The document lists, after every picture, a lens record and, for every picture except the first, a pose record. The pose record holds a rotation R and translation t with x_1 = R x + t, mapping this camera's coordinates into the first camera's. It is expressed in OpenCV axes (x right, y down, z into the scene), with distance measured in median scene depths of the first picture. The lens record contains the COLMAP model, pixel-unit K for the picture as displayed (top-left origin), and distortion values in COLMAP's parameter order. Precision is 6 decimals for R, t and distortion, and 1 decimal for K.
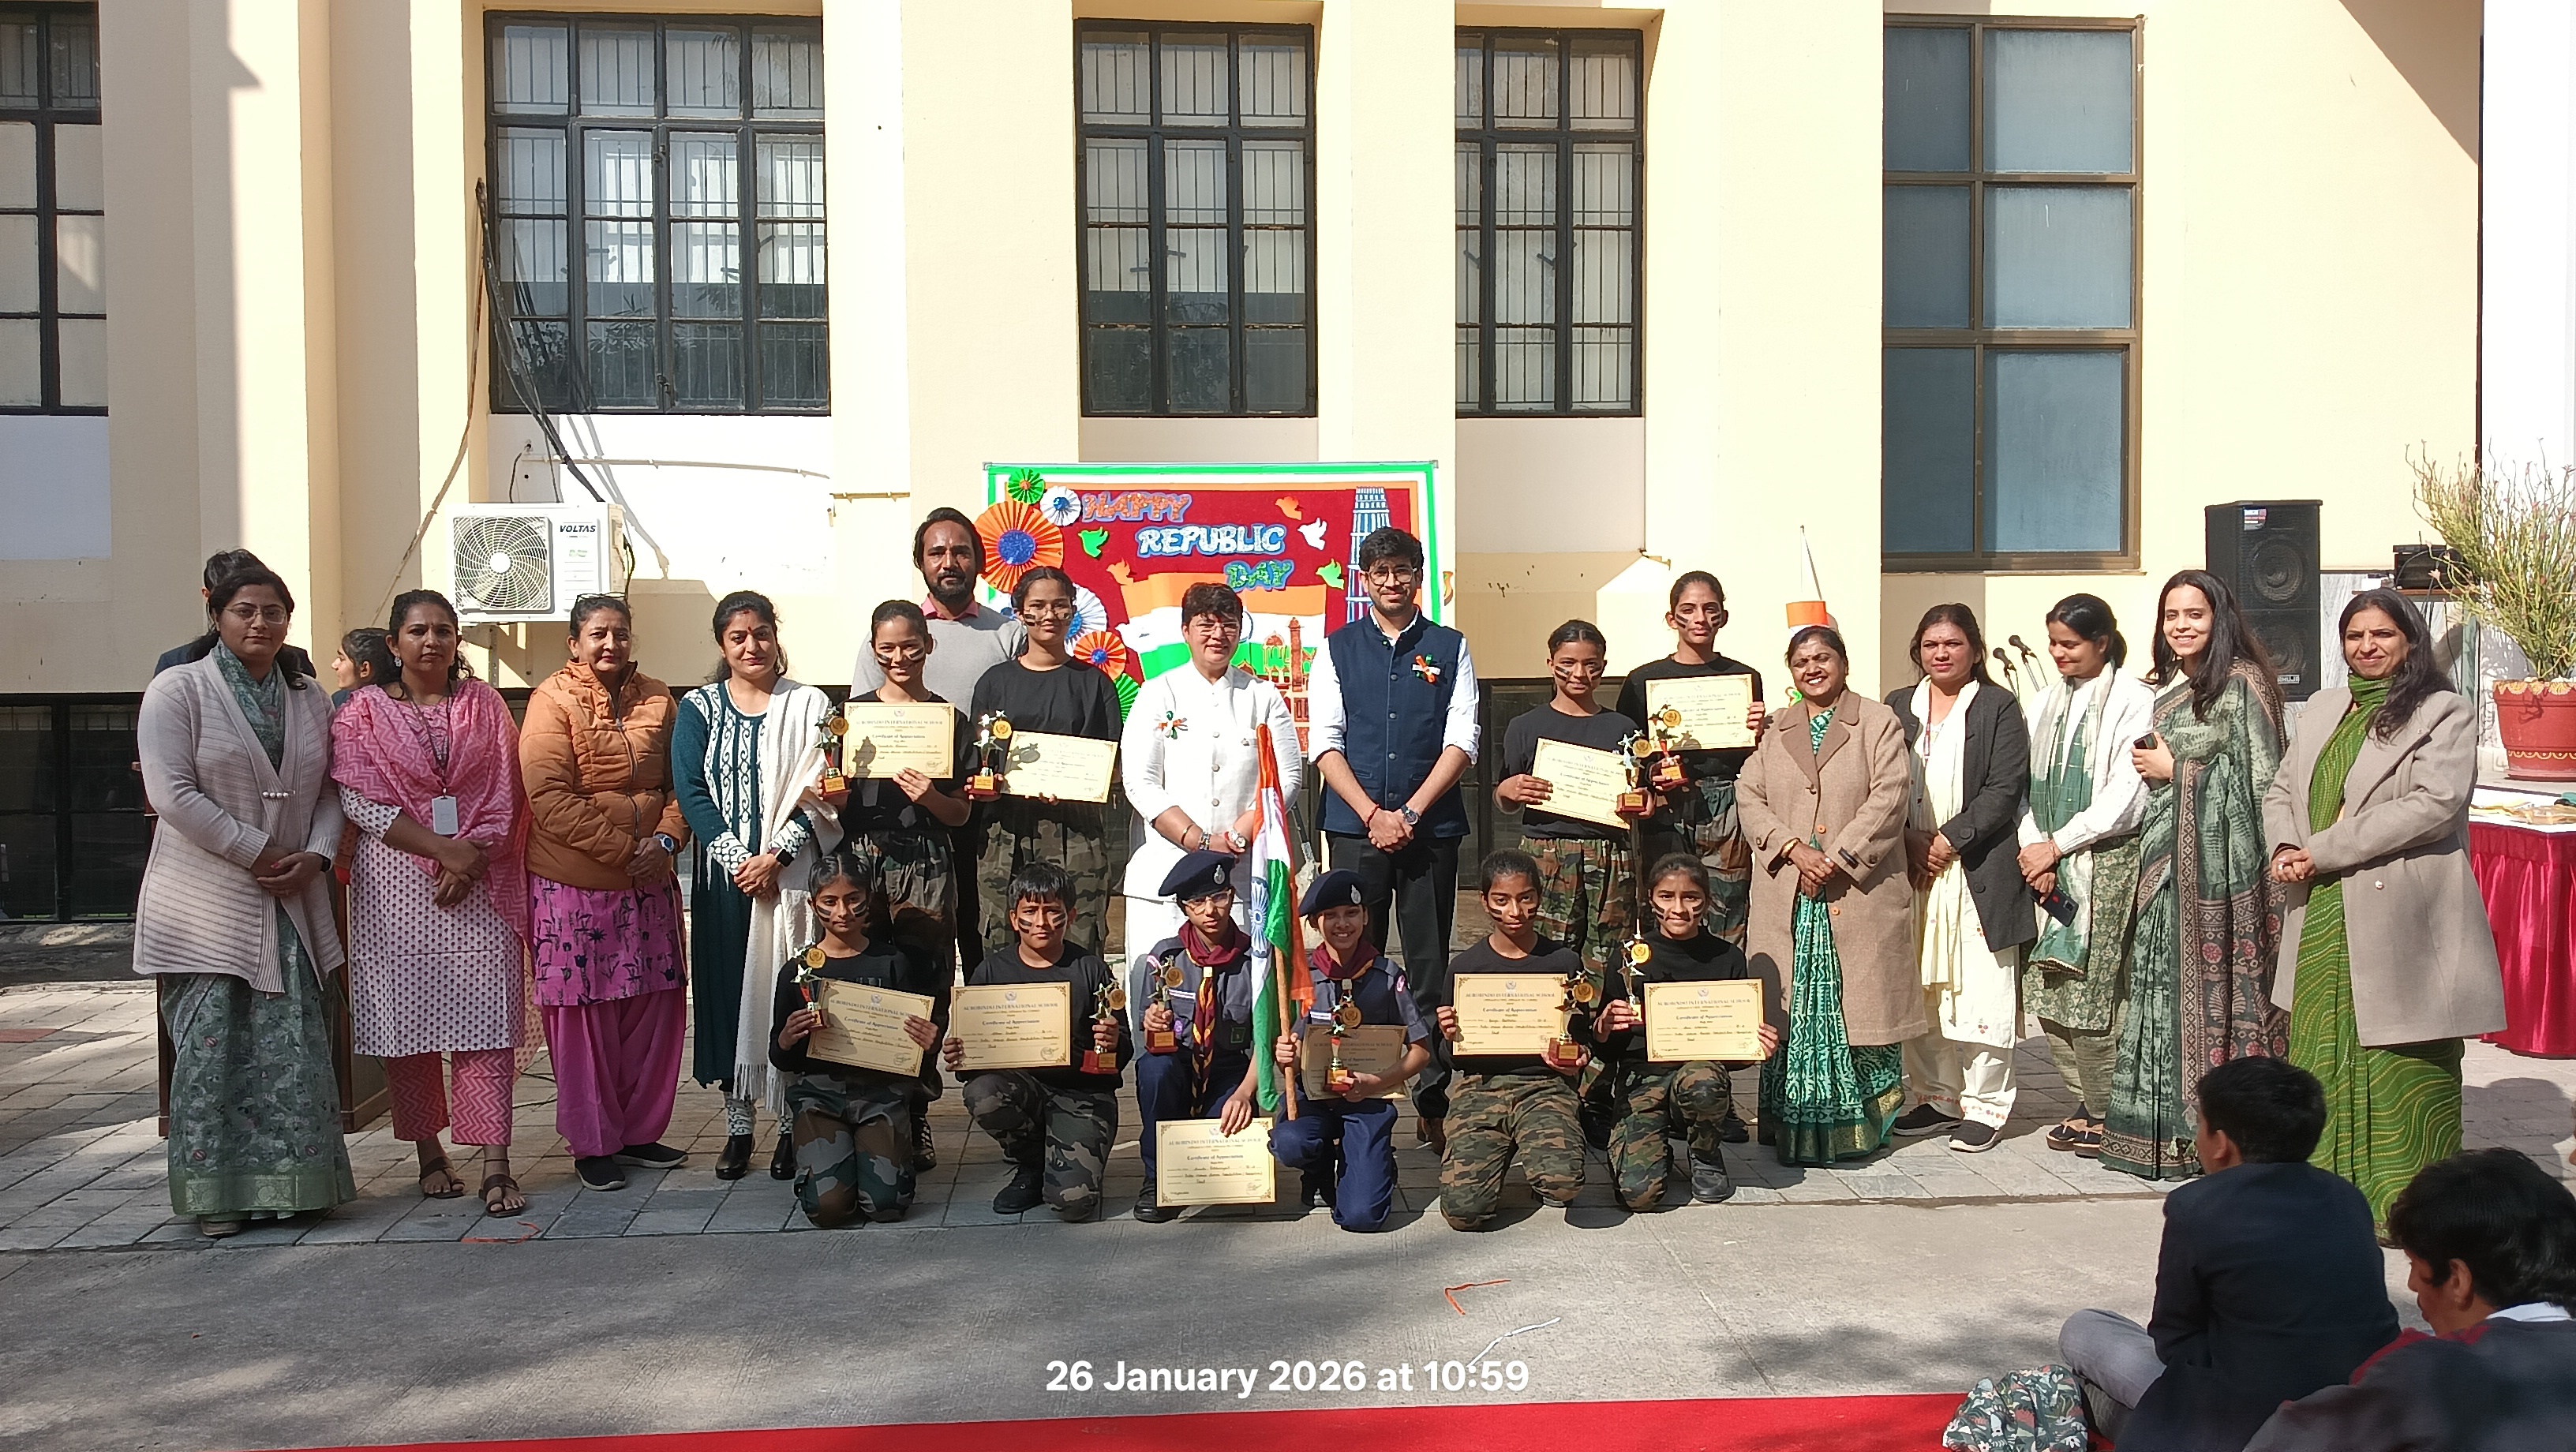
lens RADIAL K [[1877.2, 0, 1288.0], [0, 1877.2, 726.0], [0, 0, 1]] dist [0.059490, -0.156063]
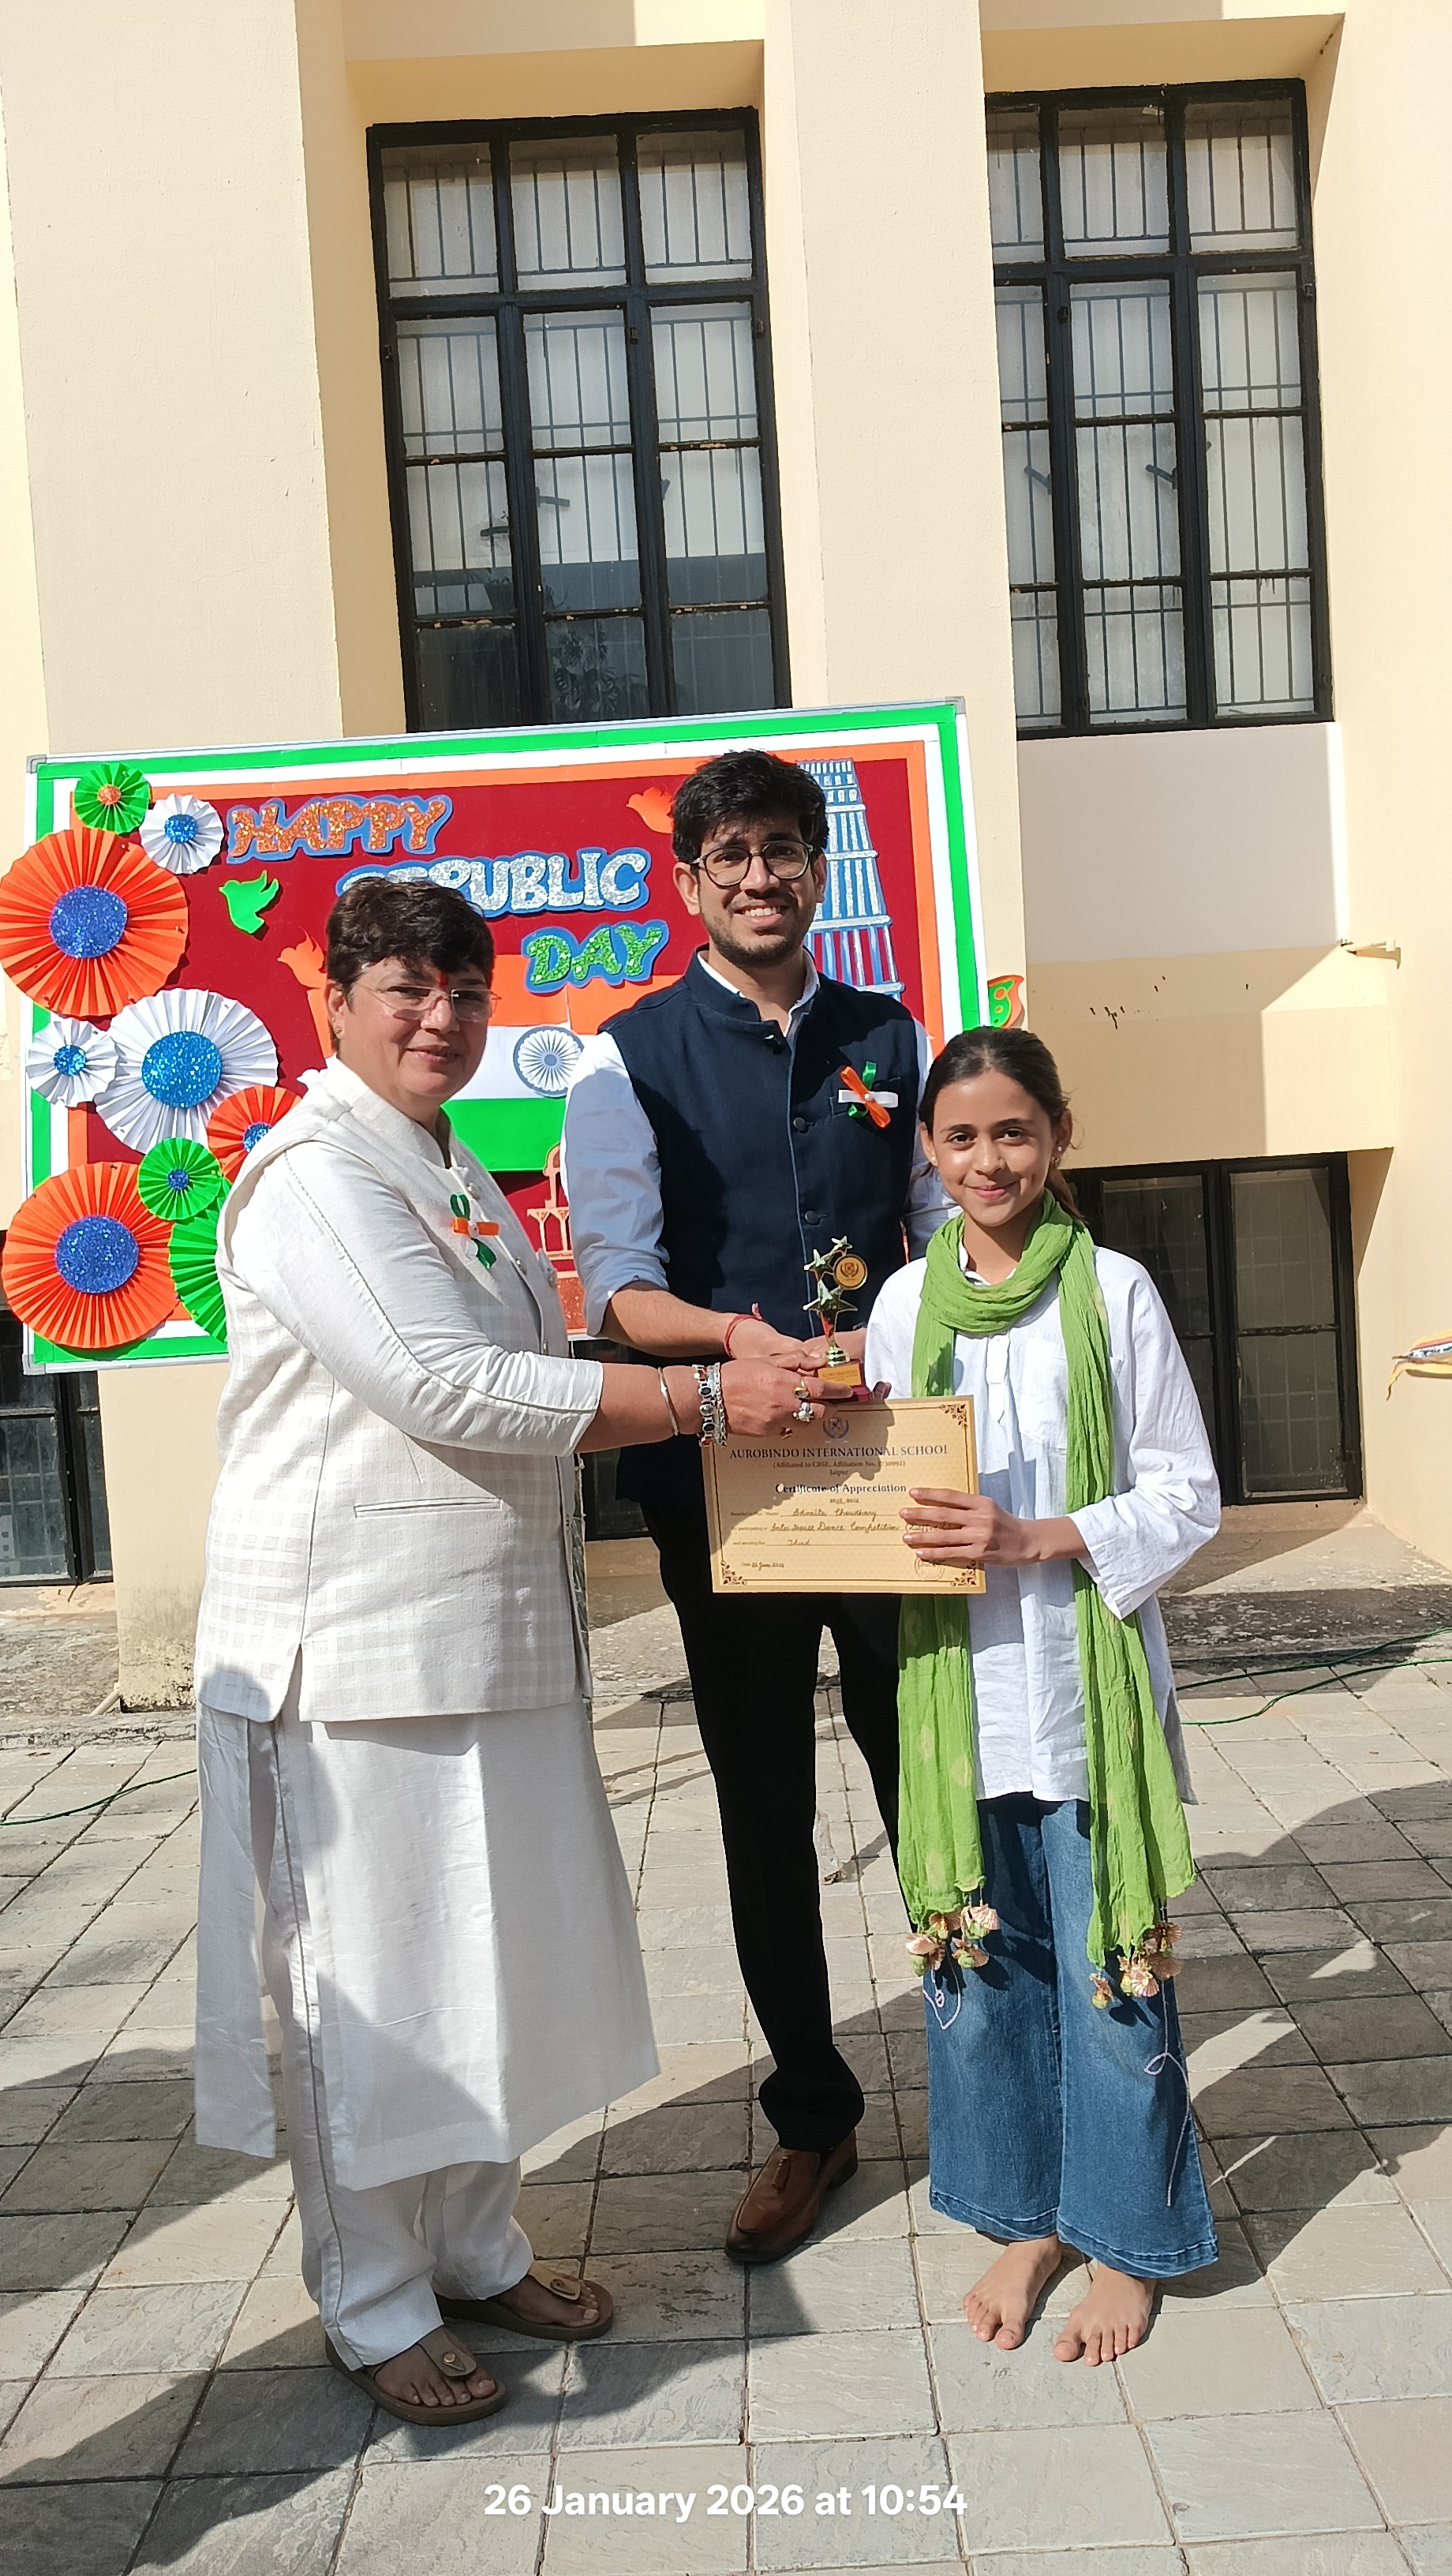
lens RADIAL K [[1877.2, 0, 726.0], [0, 1877.2, 1288.0], [0, 0, 1]] dist [0.059490, -0.156063]
pose [[0.994840, -0.043277, -0.091761, 0.042726], [0.044989, 0.998848, 0.016667, -0.001197], [0.090934, -0.020709, 0.995642, 0.384586]]
